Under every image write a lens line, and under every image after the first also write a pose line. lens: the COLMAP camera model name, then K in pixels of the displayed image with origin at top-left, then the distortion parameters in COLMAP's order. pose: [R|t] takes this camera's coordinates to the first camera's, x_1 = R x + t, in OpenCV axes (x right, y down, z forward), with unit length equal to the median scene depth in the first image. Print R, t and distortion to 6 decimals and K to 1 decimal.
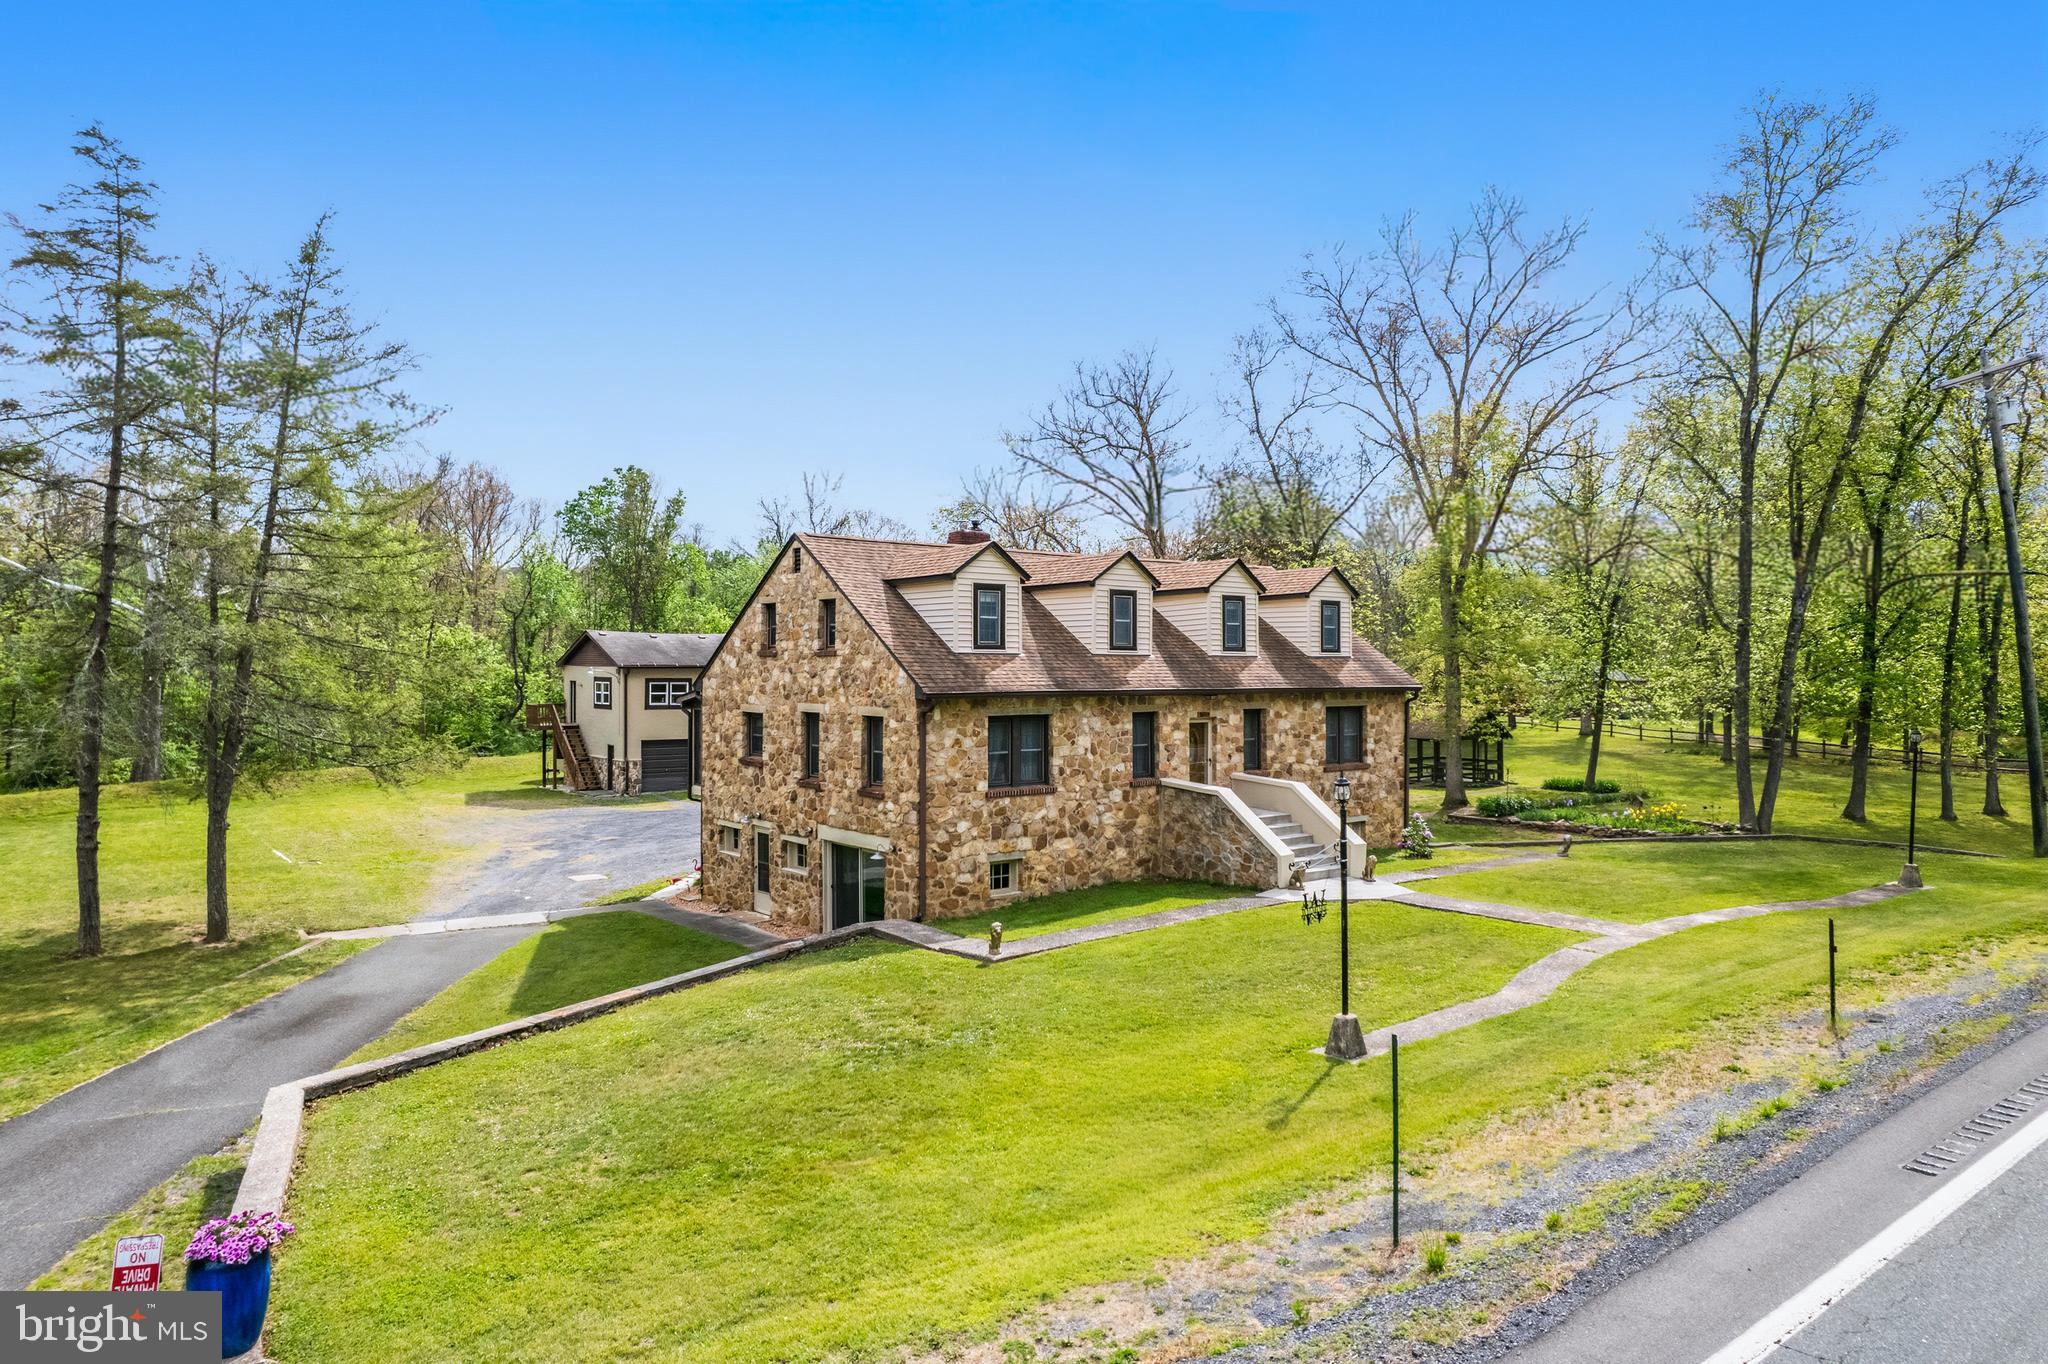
lens RADIAL K [[1323.7, 0, 1005.2], [0, 1323.7, 676.8], [0, 0, 1]] dist [-0.068330, 0.050504]
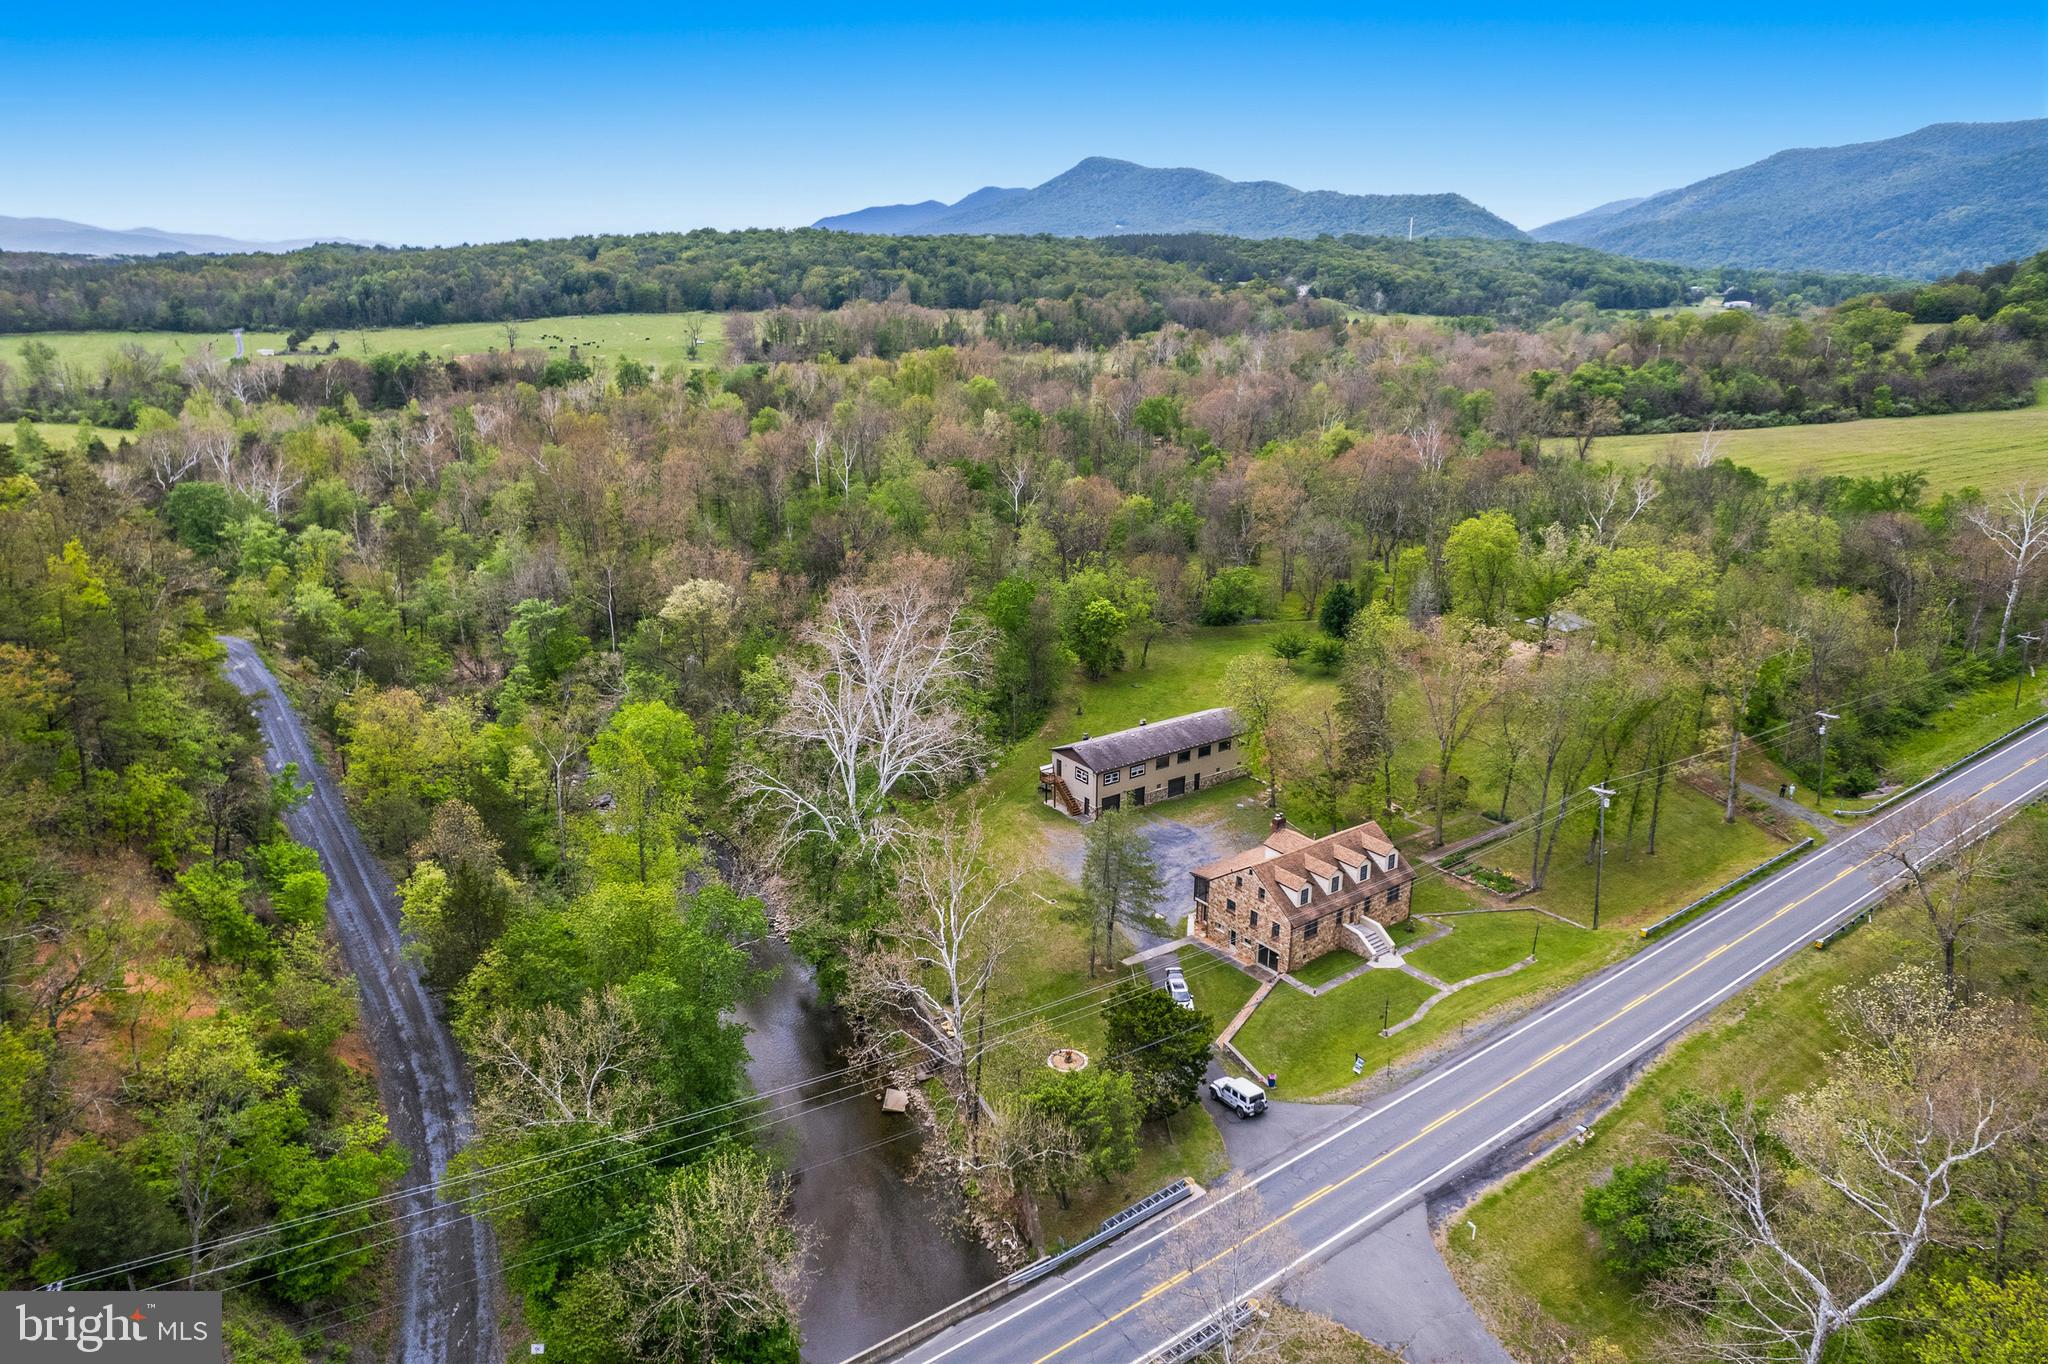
lens RADIAL K [[1323.7, 0, 1021.1], [0, 1323.7, 682.9], [0, 0, 1]] dist [-0.068330, 0.050504]
pose [[0.999602, 0.010003, -0.026367, -0.723186], [-0.001746, 0.955129, 0.296184, -1.729467], [0.028147, -0.296021, 0.954767, -2.472551]]
